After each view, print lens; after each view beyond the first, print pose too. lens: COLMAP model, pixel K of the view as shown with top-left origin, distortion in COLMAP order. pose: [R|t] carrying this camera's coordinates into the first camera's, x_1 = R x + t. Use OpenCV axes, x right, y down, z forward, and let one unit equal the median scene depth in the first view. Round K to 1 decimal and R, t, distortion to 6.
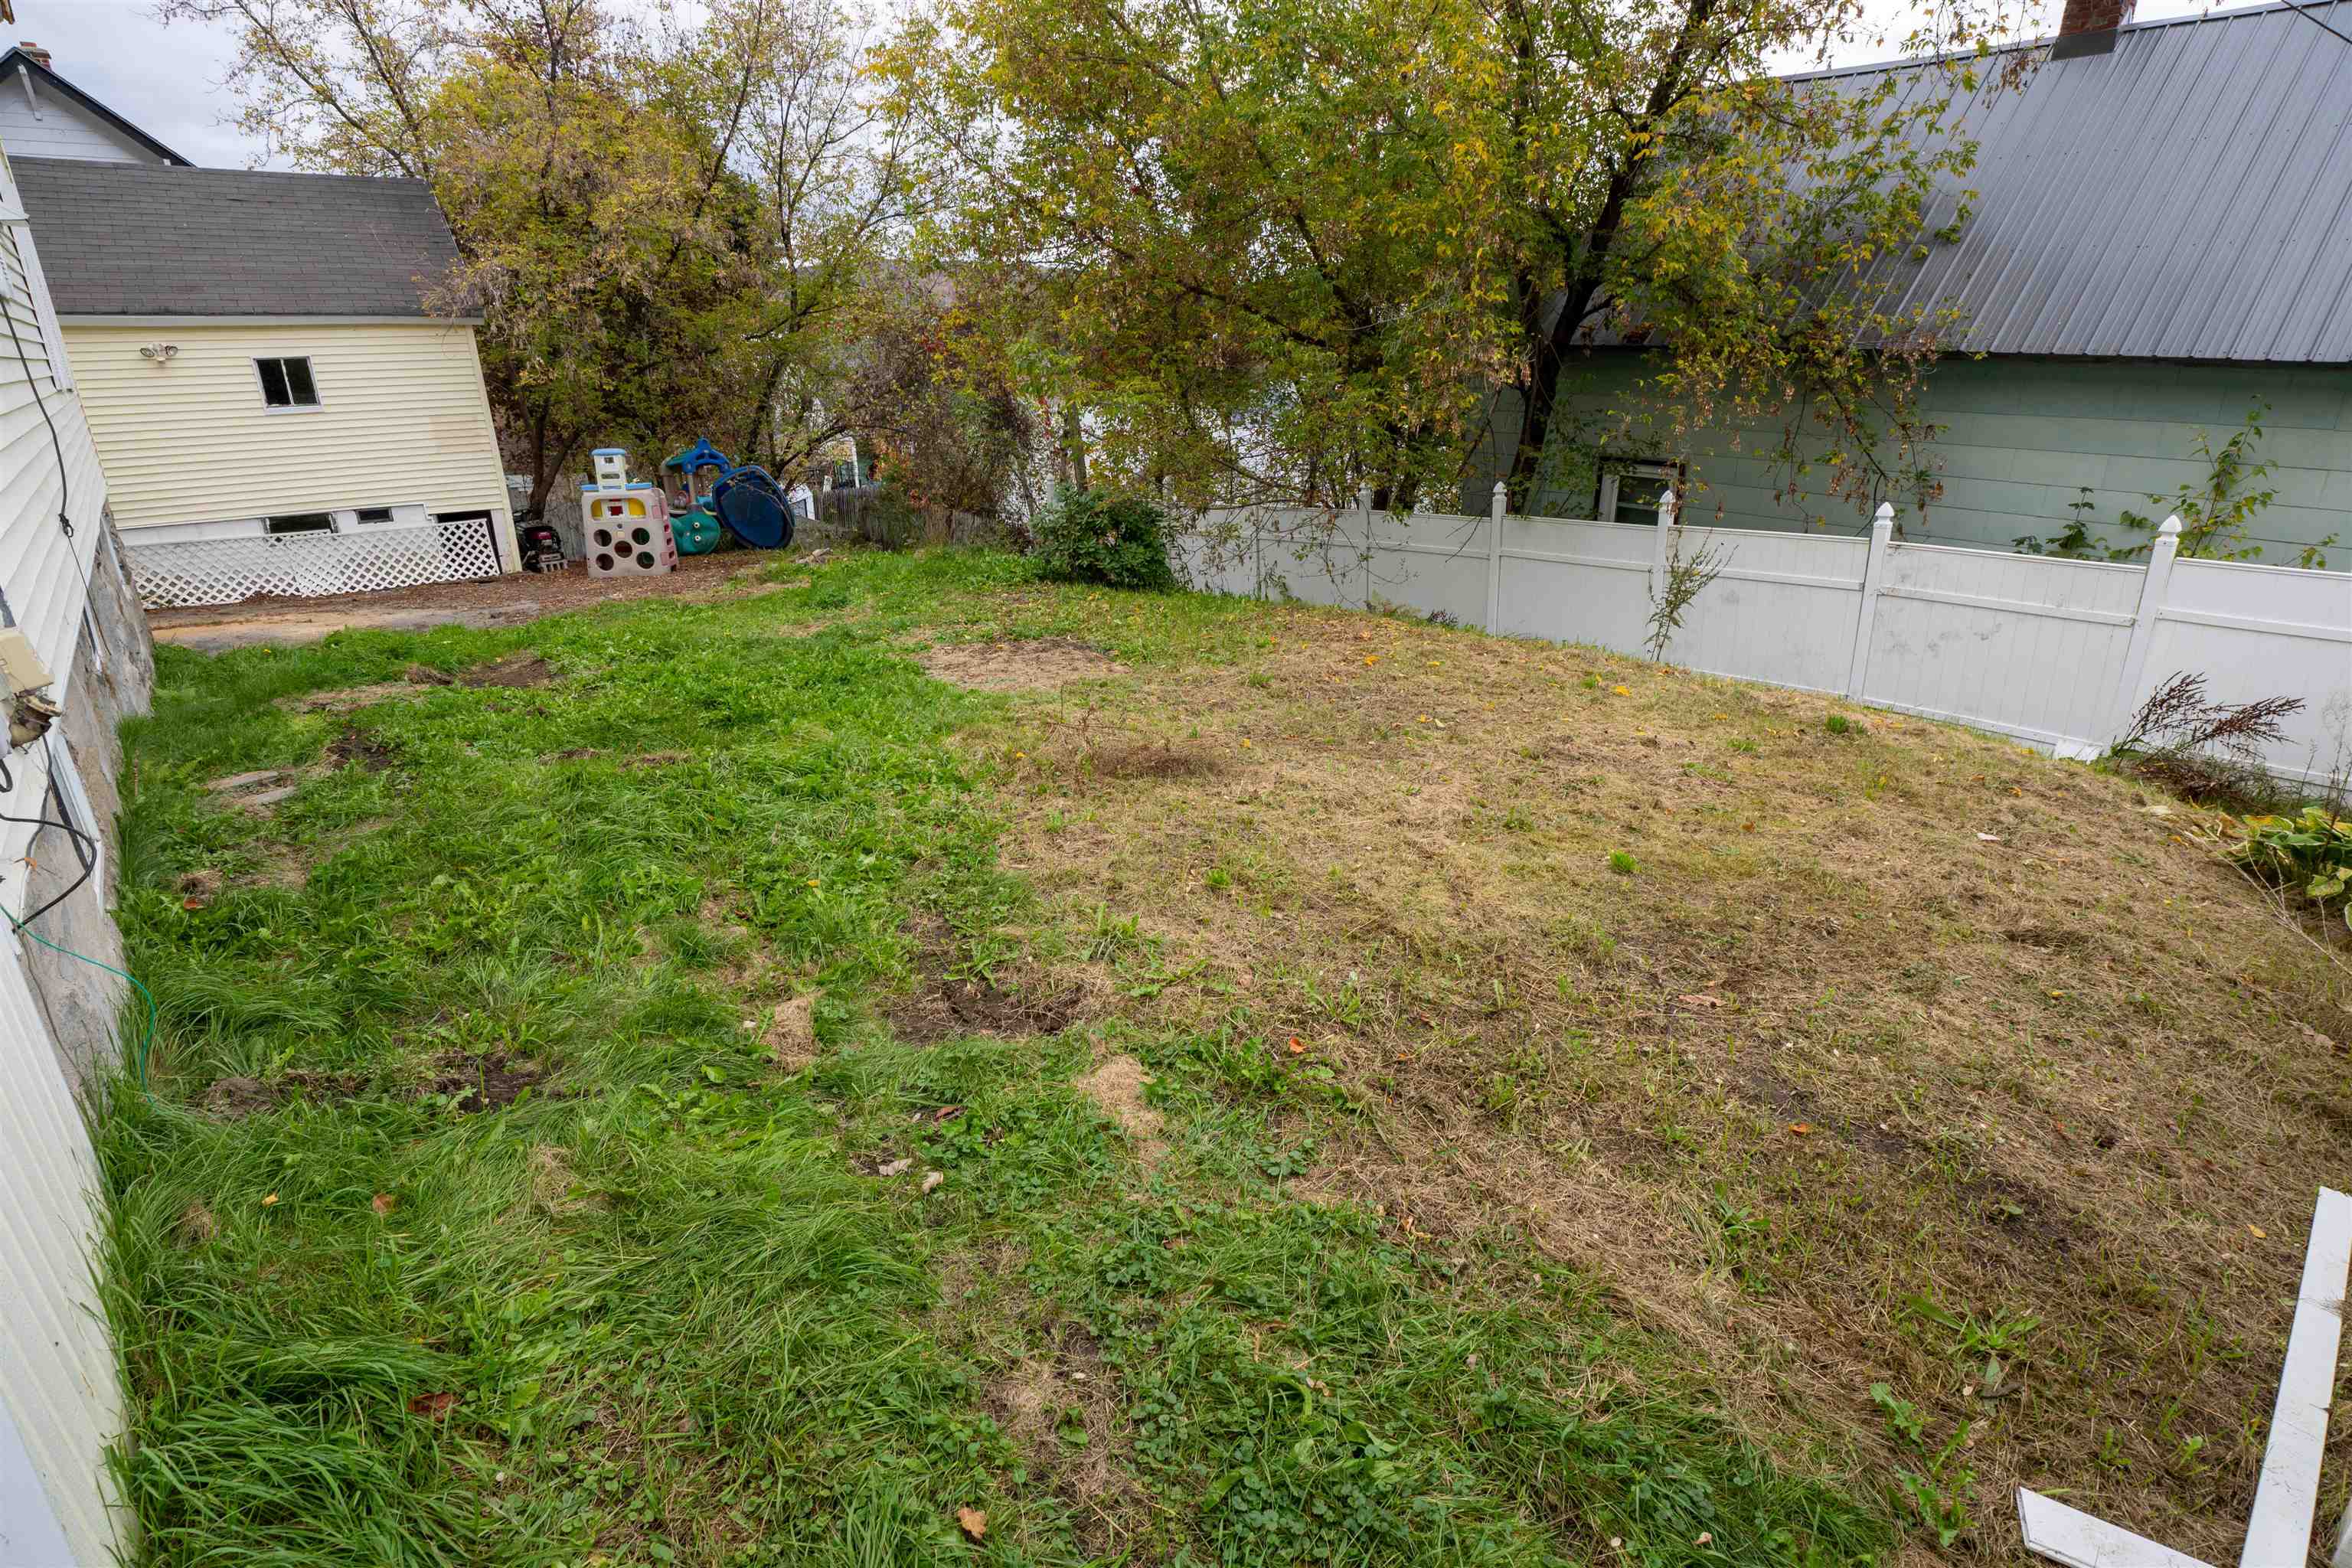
lens RADIAL K [[1123.1, 0, 1182.8], [0, 1123.1, 773.8], [0, 0, 1]] dist [-0.035331, 0.000537]
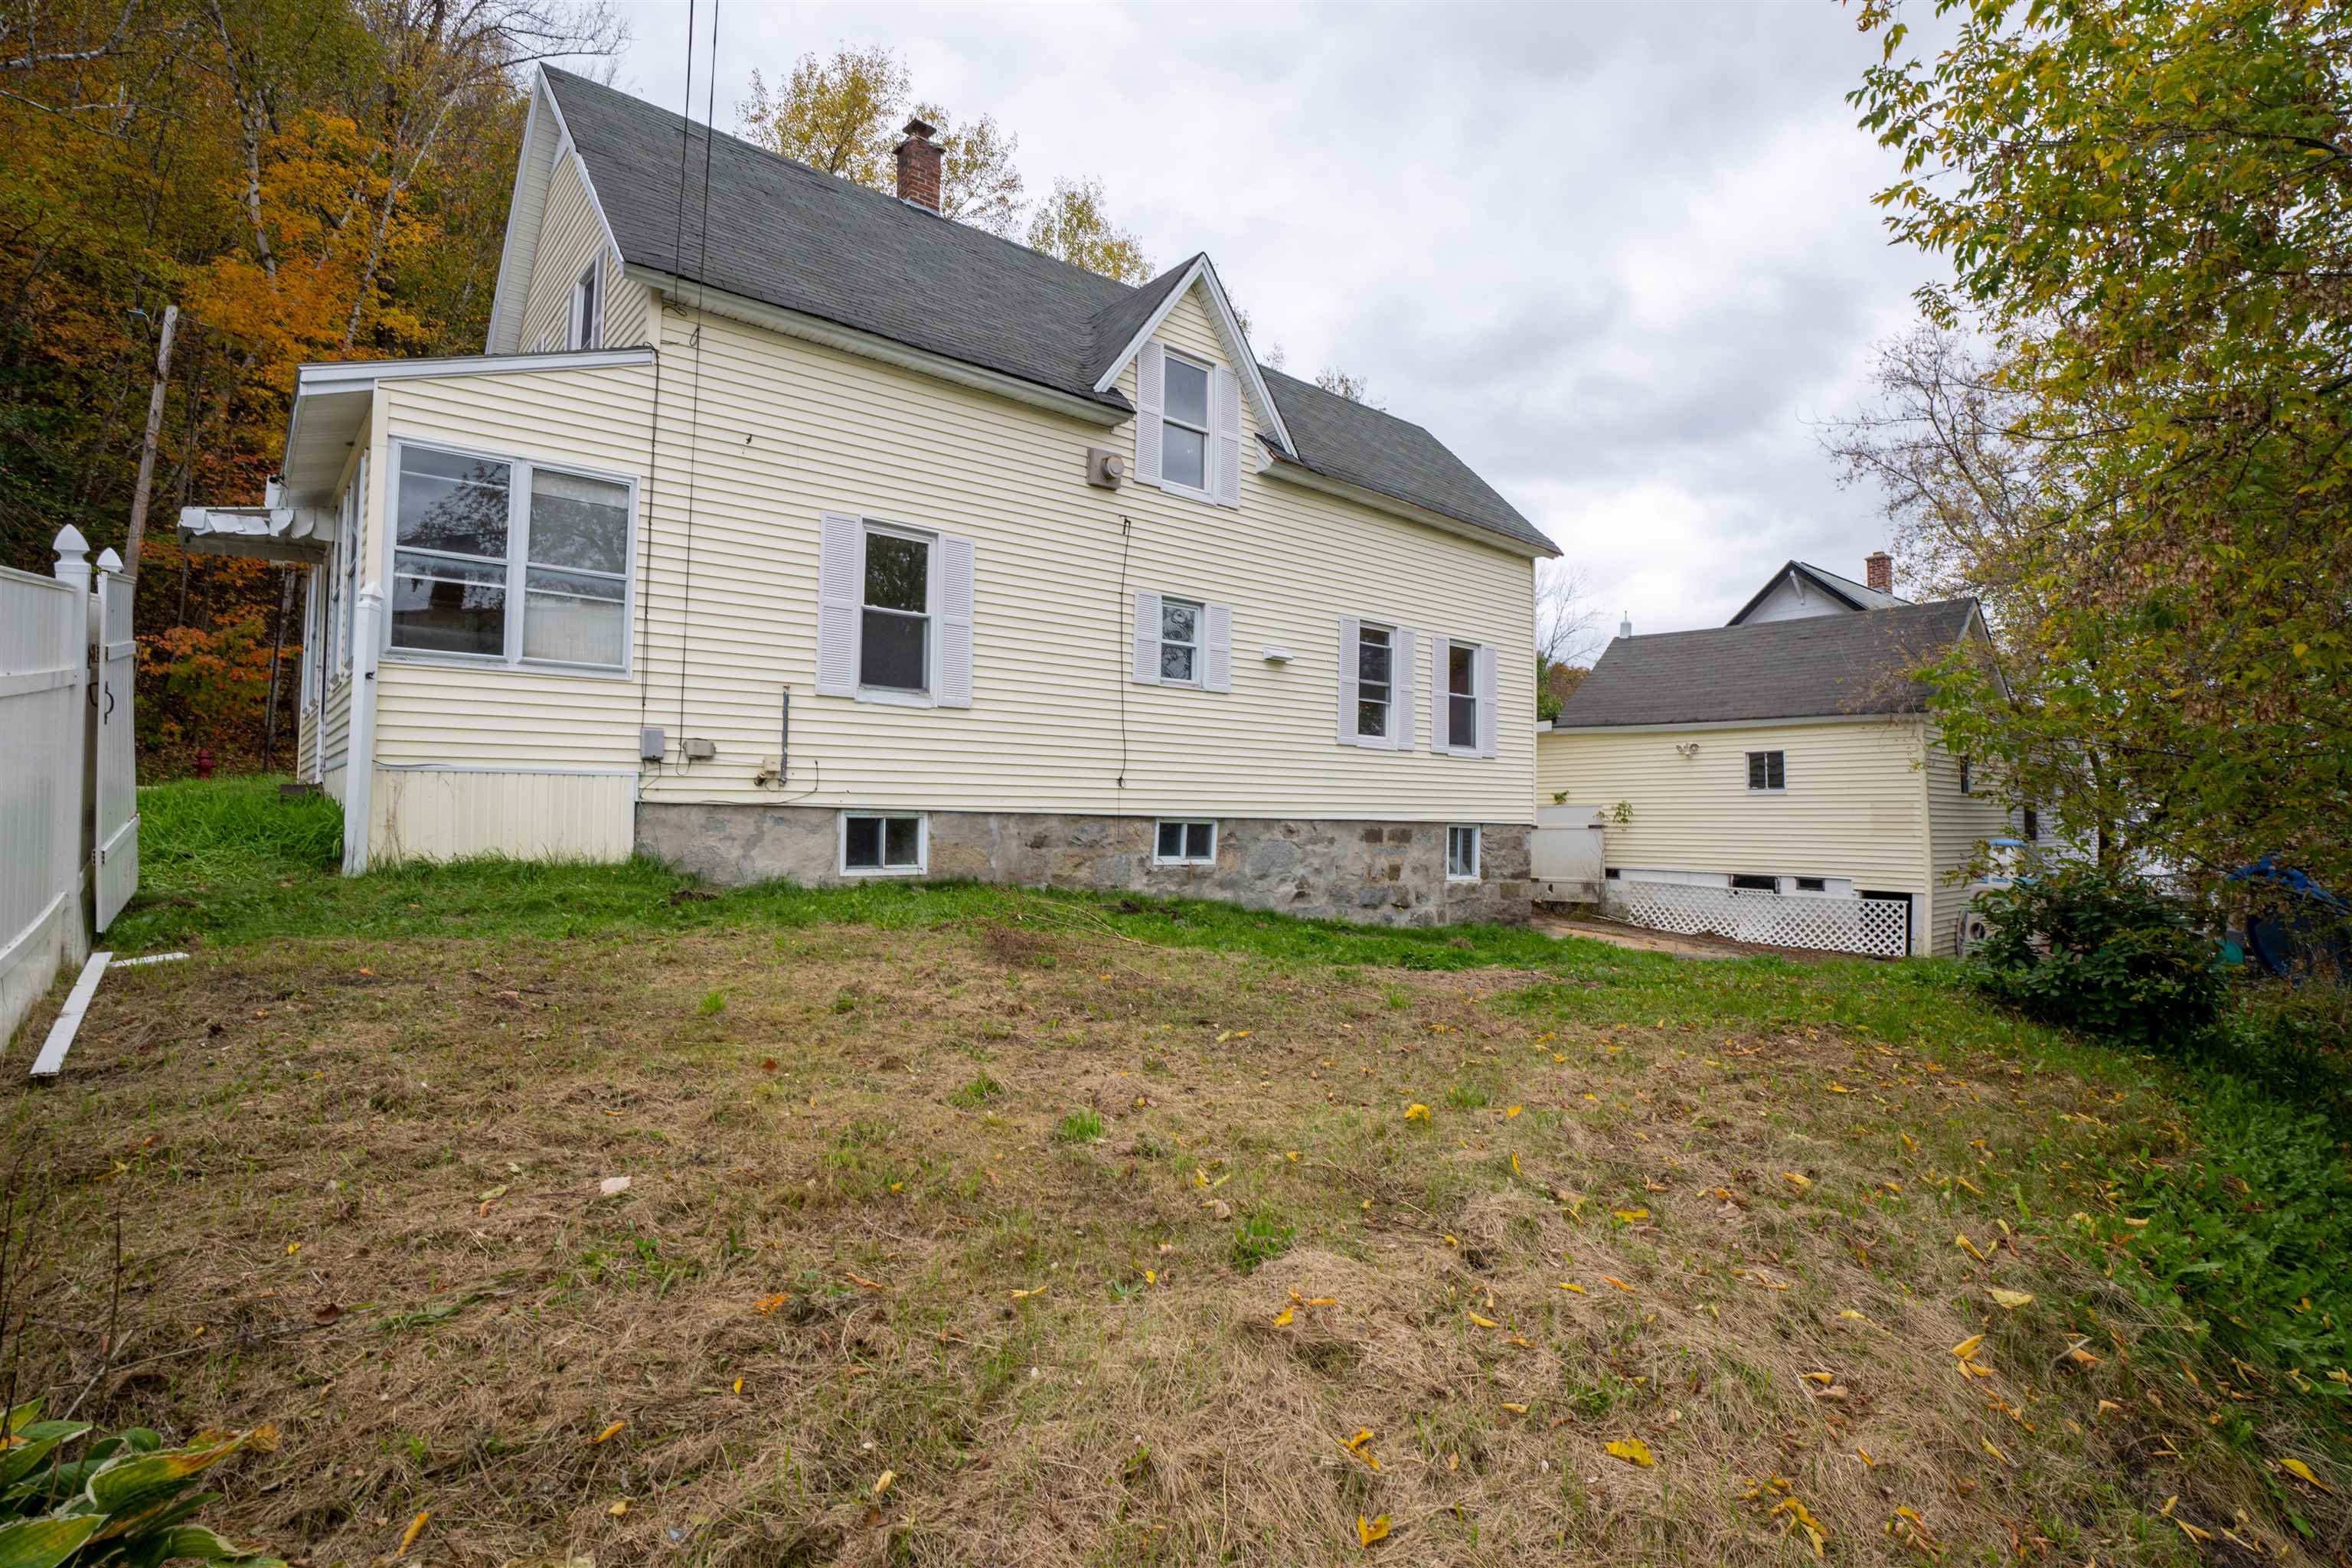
lens RADIAL K [[1123.1, 0, 1182.8], [0, 1123.1, 773.8], [0, 0, 1]] dist [-0.035331, 0.000537]
pose [[-0.028940, -0.034559, -0.998984, 0.416381], [-0.362357, 0.931786, -0.021738, -0.080834], [0.931590, 0.361360, -0.039488, 0.397165]]
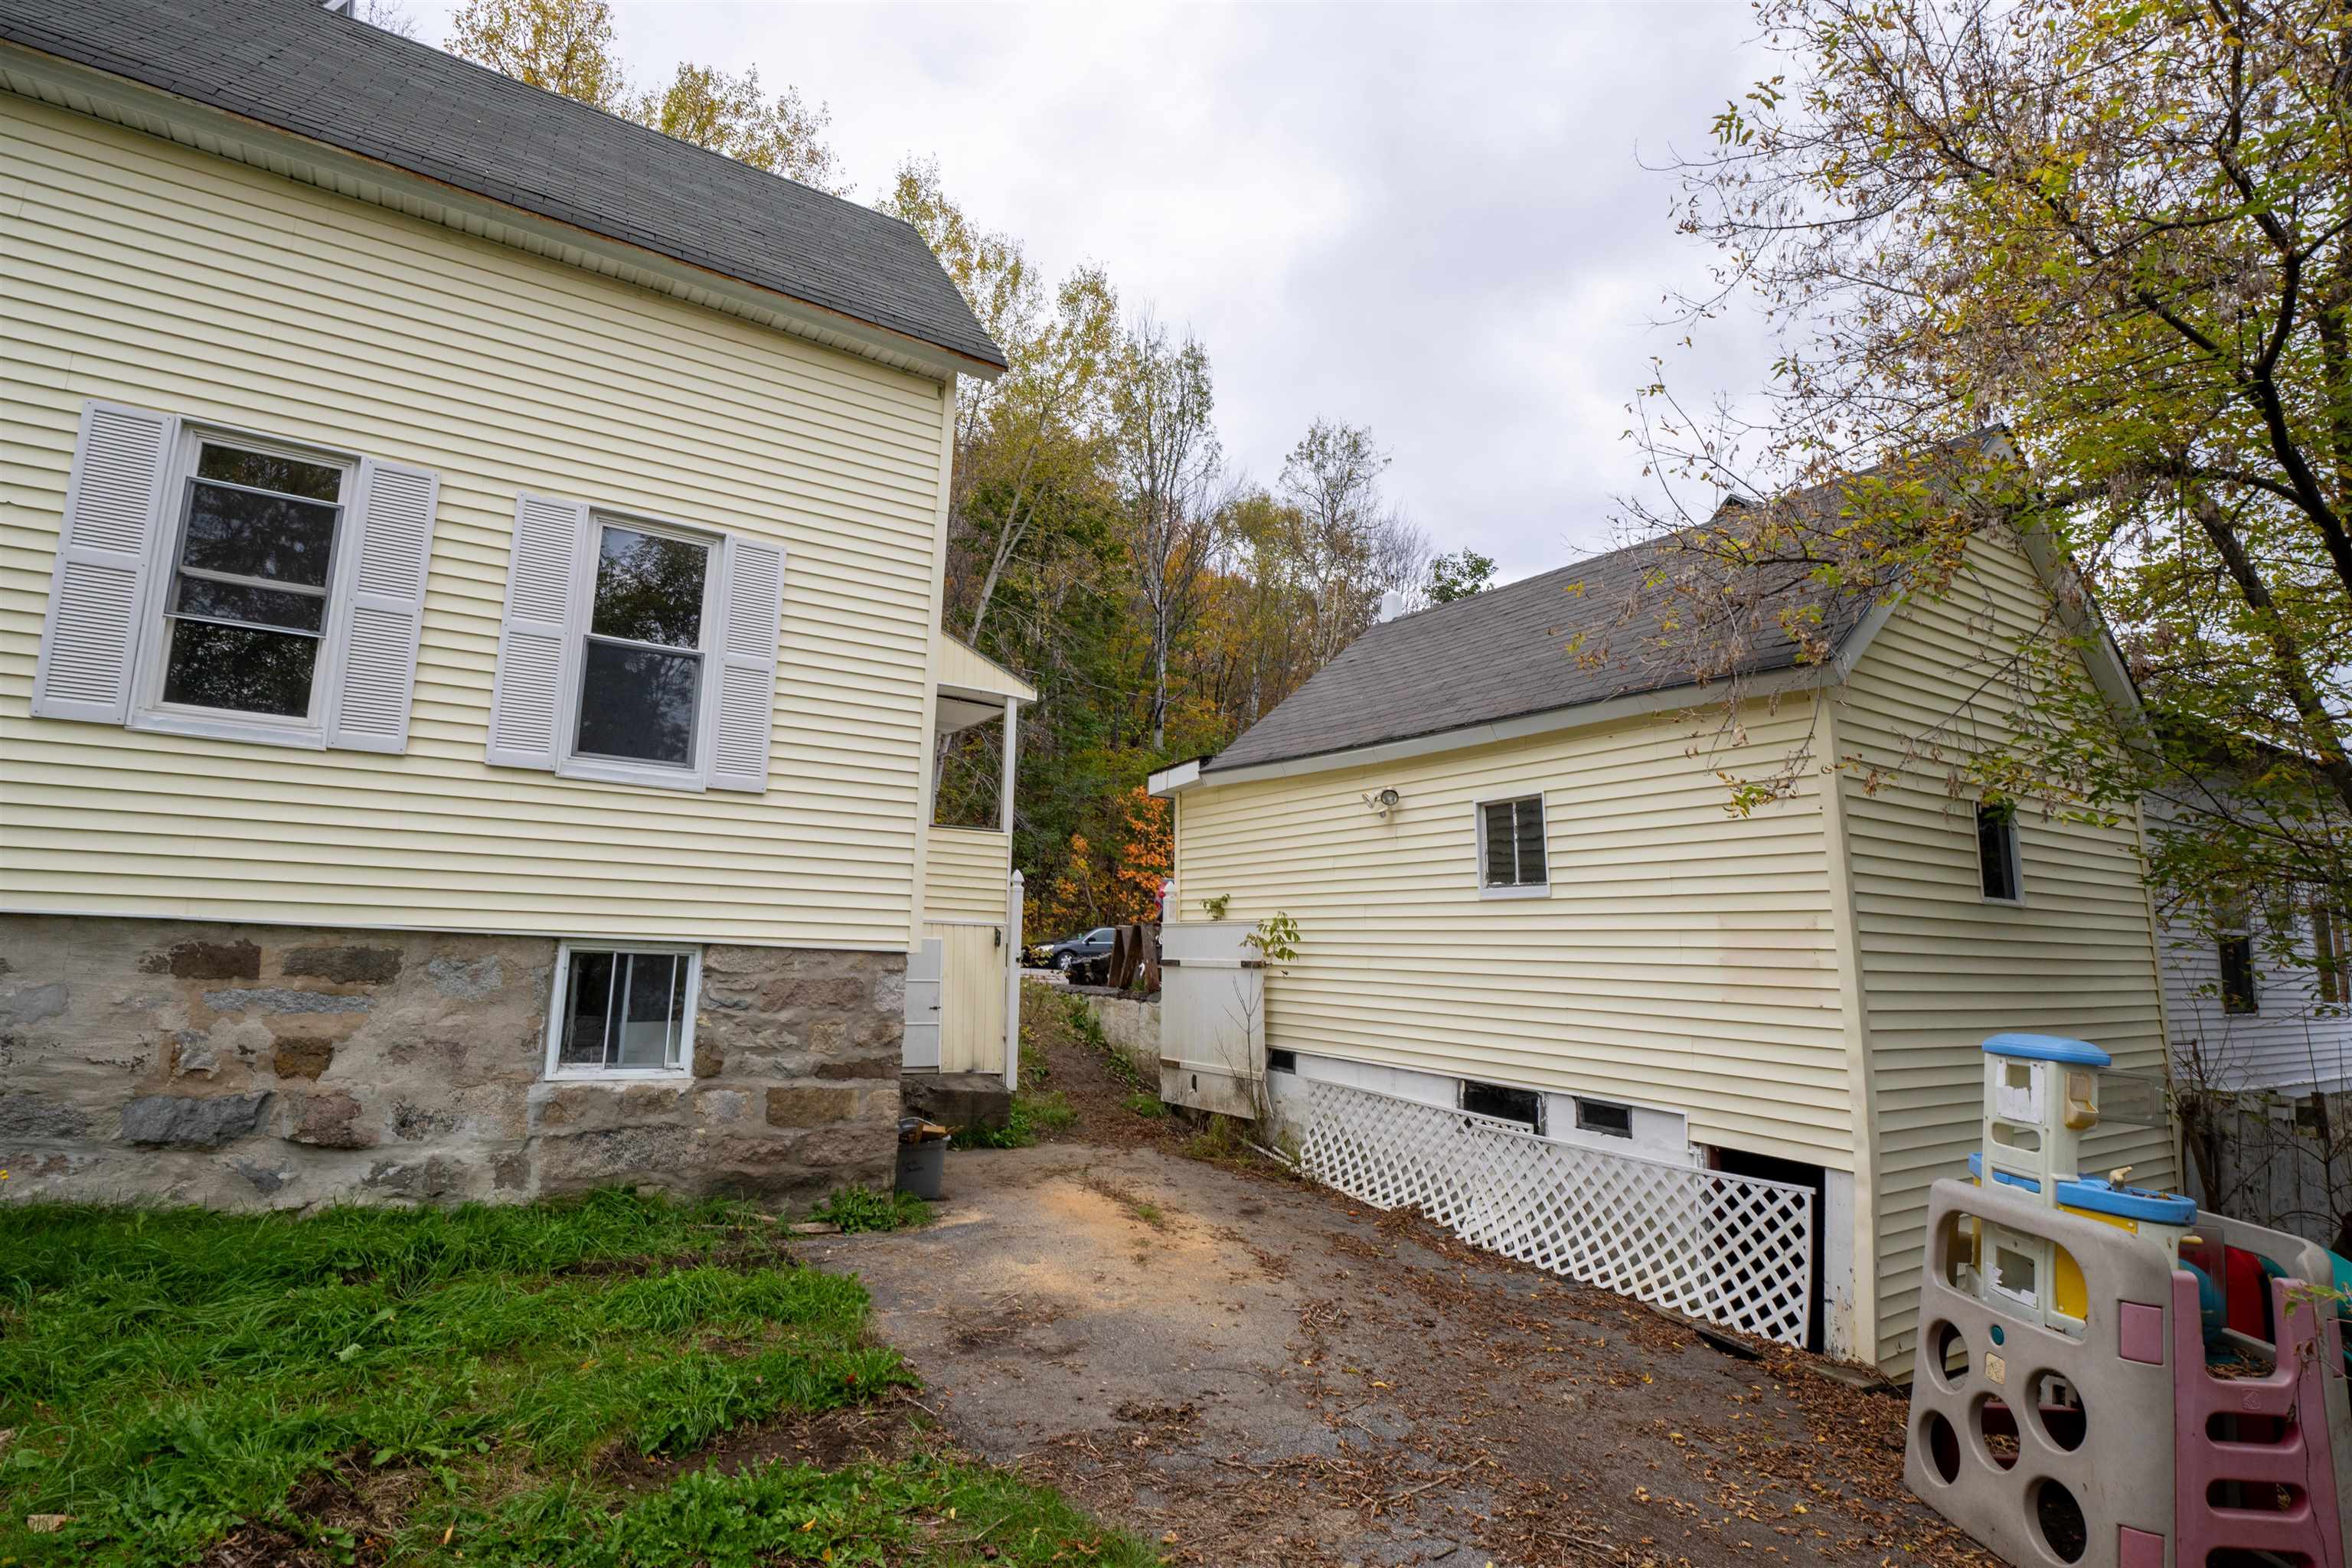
lens RADIAL K [[1123.1, 0, 1182.8], [0, 1123.1, 773.8], [0, 0, 1]] dist [-0.035331, 0.000537]
pose [[-0.173616, -0.151649, -0.973067, -0.225037], [-0.377655, 0.922786, -0.076431, -0.260578], [0.909524, 0.354214, -0.217481, 0.873819]]
